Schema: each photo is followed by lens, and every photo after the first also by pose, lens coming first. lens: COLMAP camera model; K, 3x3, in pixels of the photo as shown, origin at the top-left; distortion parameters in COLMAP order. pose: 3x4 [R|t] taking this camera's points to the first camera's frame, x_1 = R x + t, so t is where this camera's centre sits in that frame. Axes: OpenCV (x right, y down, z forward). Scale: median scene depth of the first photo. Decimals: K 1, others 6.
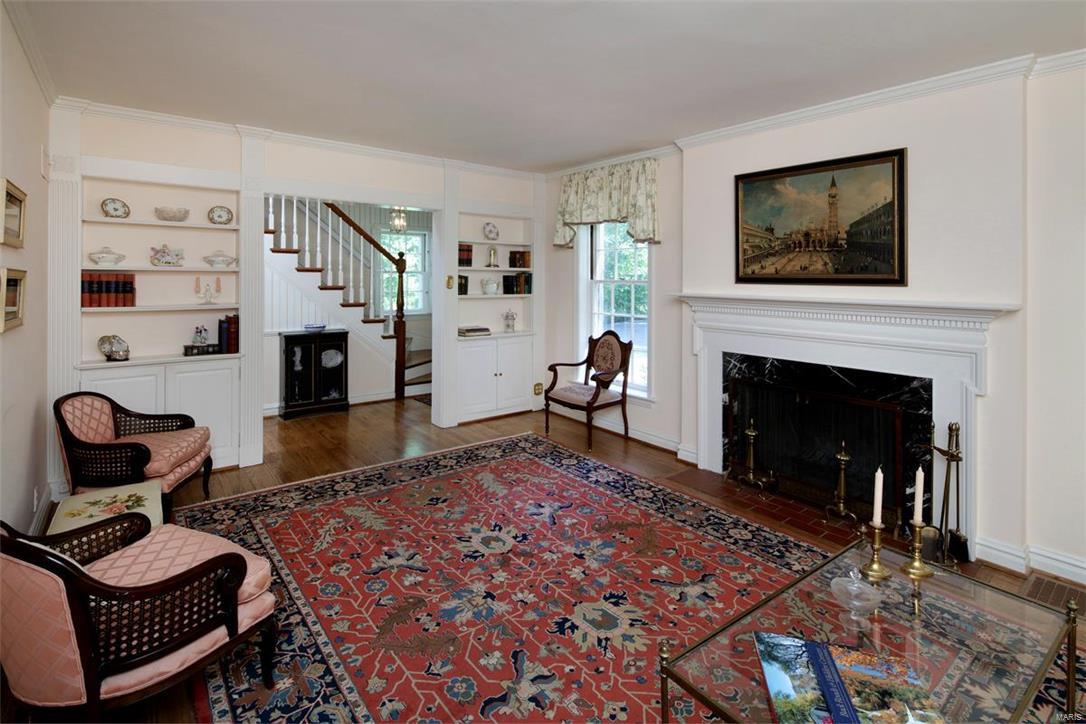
lens RADIAL K [[513.3, 0, 540.3], [0, 513.3, 304.6], [0, 0, 1]] dist [-0.000288, -0.001051]
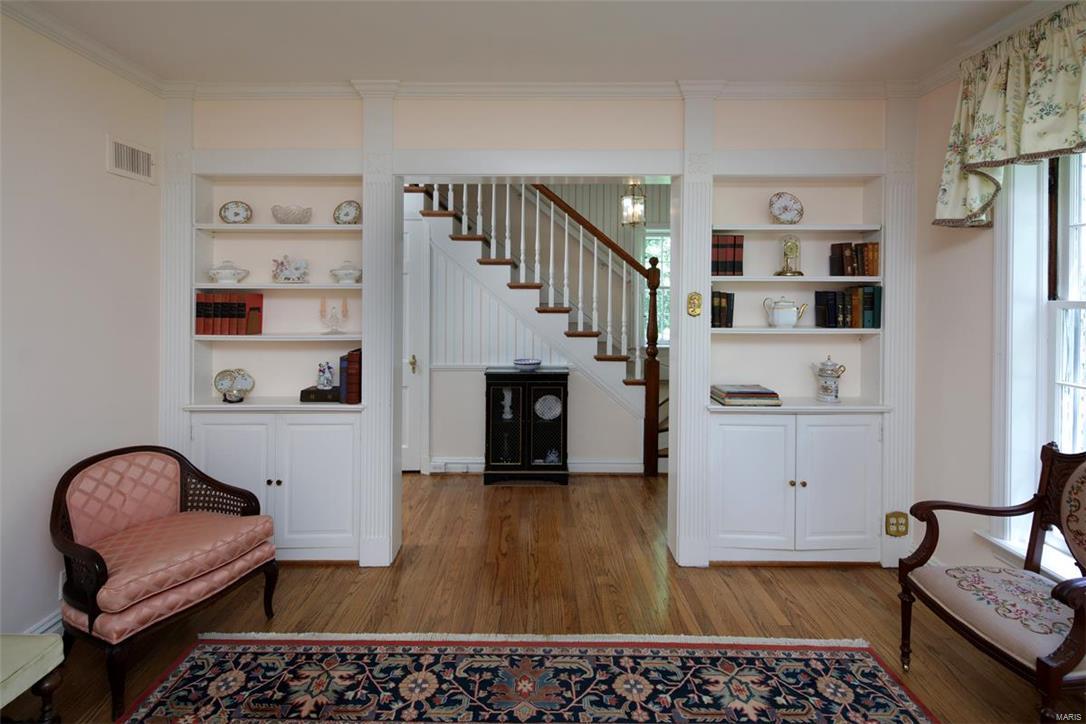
lens RADIAL K [[513.3, 0, 540.3], [0, 513.3, 304.6], [0, 0, 1]] dist [-0.000288, -0.001051]
pose [[0.785250, 0.007472, -0.619133, 0.034418], [-0.027443, 0.999365, -0.022746, -0.025273], [0.618570, 0.034852, 0.784956, 0.446684]]
